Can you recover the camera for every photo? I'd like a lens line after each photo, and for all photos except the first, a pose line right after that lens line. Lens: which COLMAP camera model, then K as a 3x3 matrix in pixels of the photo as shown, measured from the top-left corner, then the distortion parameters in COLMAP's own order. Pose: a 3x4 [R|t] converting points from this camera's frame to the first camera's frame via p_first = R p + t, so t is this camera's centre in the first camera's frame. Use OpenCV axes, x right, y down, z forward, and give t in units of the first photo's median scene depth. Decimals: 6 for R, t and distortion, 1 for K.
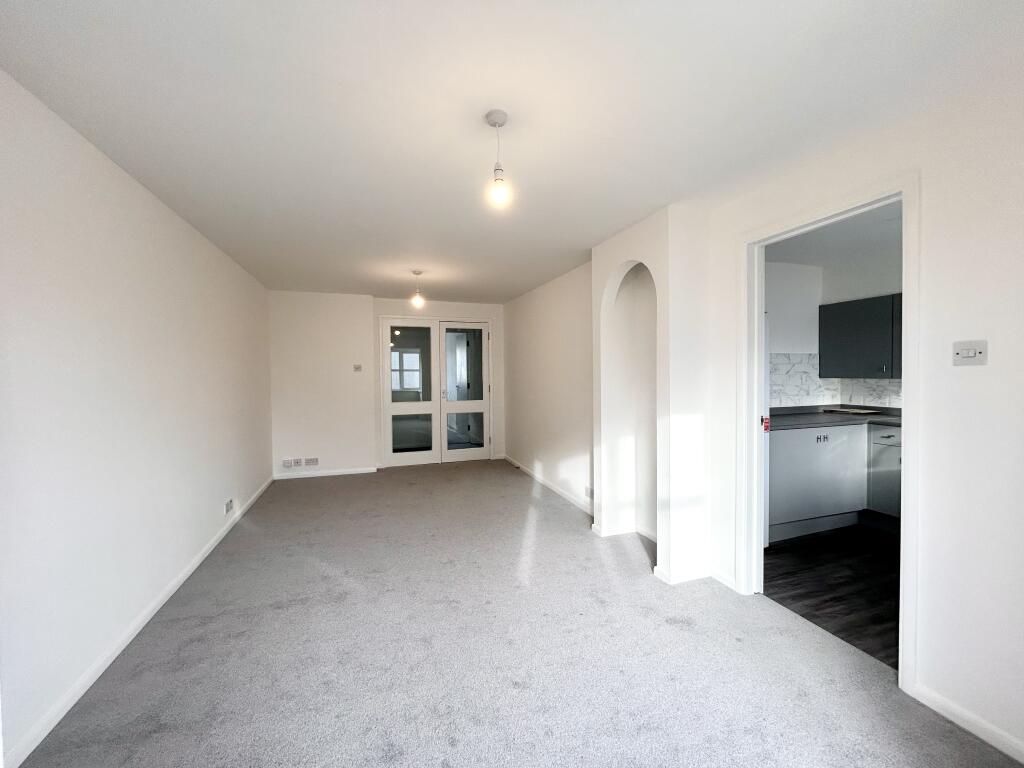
lens RADIAL K [[412.2, 0, 507.5], [0, 412.2, 378.6], [0, 0, 1]] dist [-0.000839, 0.000870]
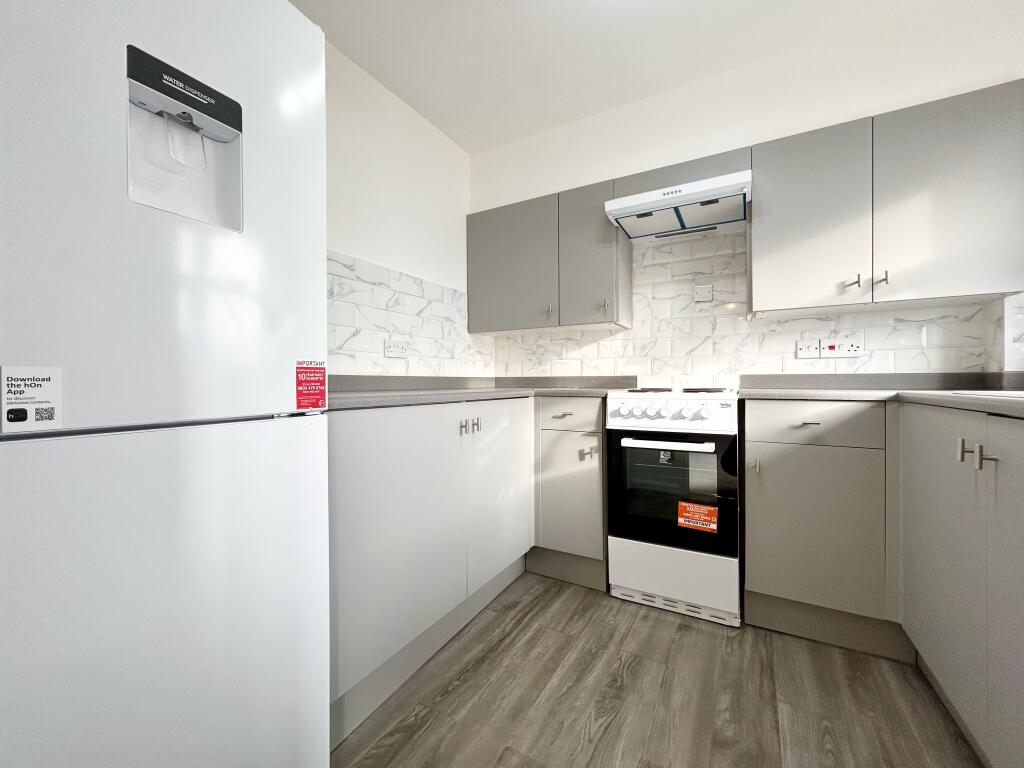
lens RADIAL K [[412.2, 0, 512.1], [0, 412.2, 382.0], [0, 0, 1]] dist [-0.000839, 0.000870]
pose [[0.739918, 0.004439, 0.672682, 0.406994], [0.012556, 0.999713, -0.020408, 0.088049], [-0.672580, 0.023546, 0.739650, 0.522261]]
